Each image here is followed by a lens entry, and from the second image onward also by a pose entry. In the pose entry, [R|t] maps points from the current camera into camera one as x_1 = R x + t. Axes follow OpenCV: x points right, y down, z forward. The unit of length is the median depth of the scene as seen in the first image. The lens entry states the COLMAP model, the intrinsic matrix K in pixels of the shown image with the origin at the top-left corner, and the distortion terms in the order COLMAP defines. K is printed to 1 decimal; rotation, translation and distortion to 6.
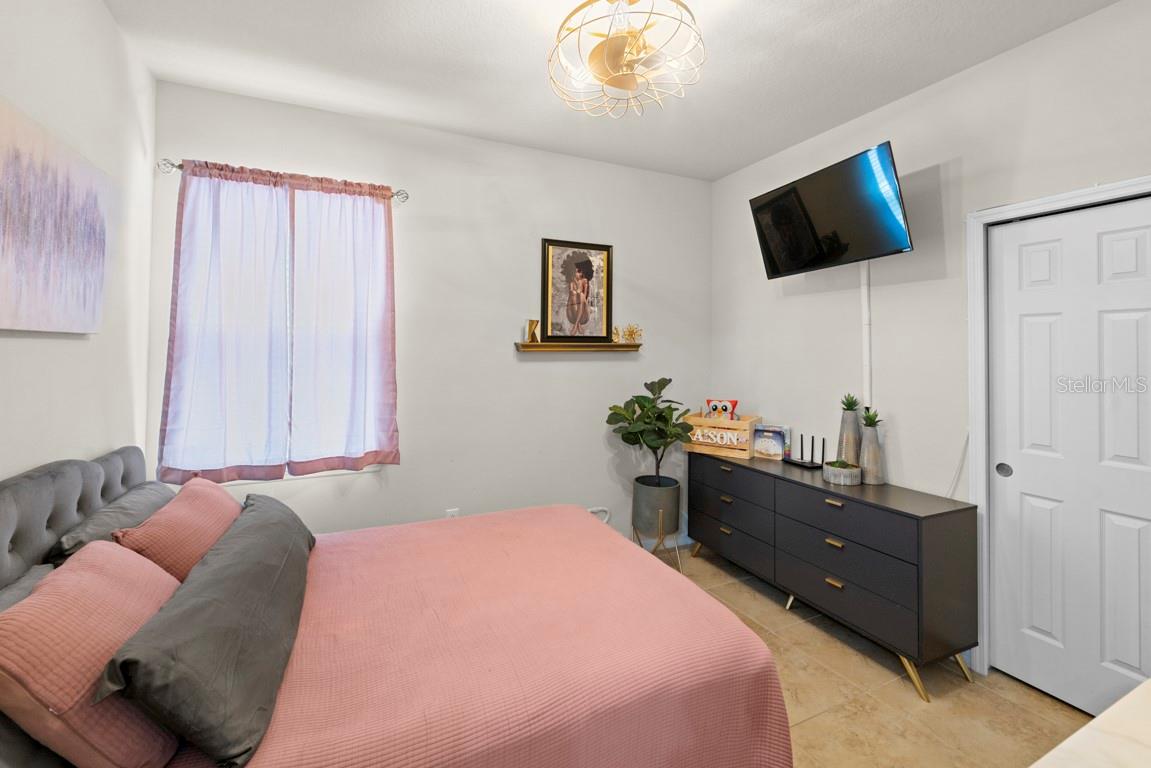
lens RADIAL K [[469.6, 0, 579.9], [0, 469.6, 346.5], [0, 0, 1]] dist [-0.002126, -0.000365]
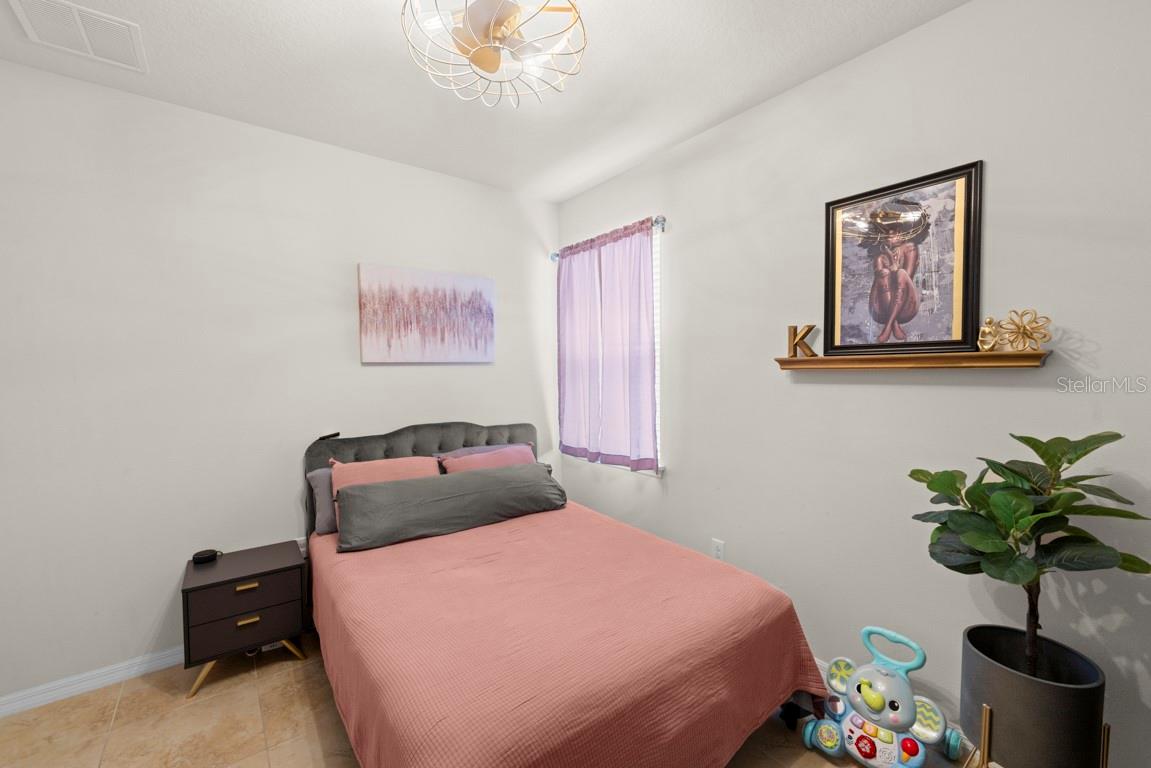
lens RADIAL K [[469.6, 0, 576.1], [0, 469.6, 385.9], [0, 0, 1]] dist [-0.002126, -0.000365]
pose [[0.213651, 0.033580, -0.976333, 0.502276], [0.020037, 0.999048, 0.038746, 0.000911], [0.976704, -0.027841, 0.212775, 0.480232]]
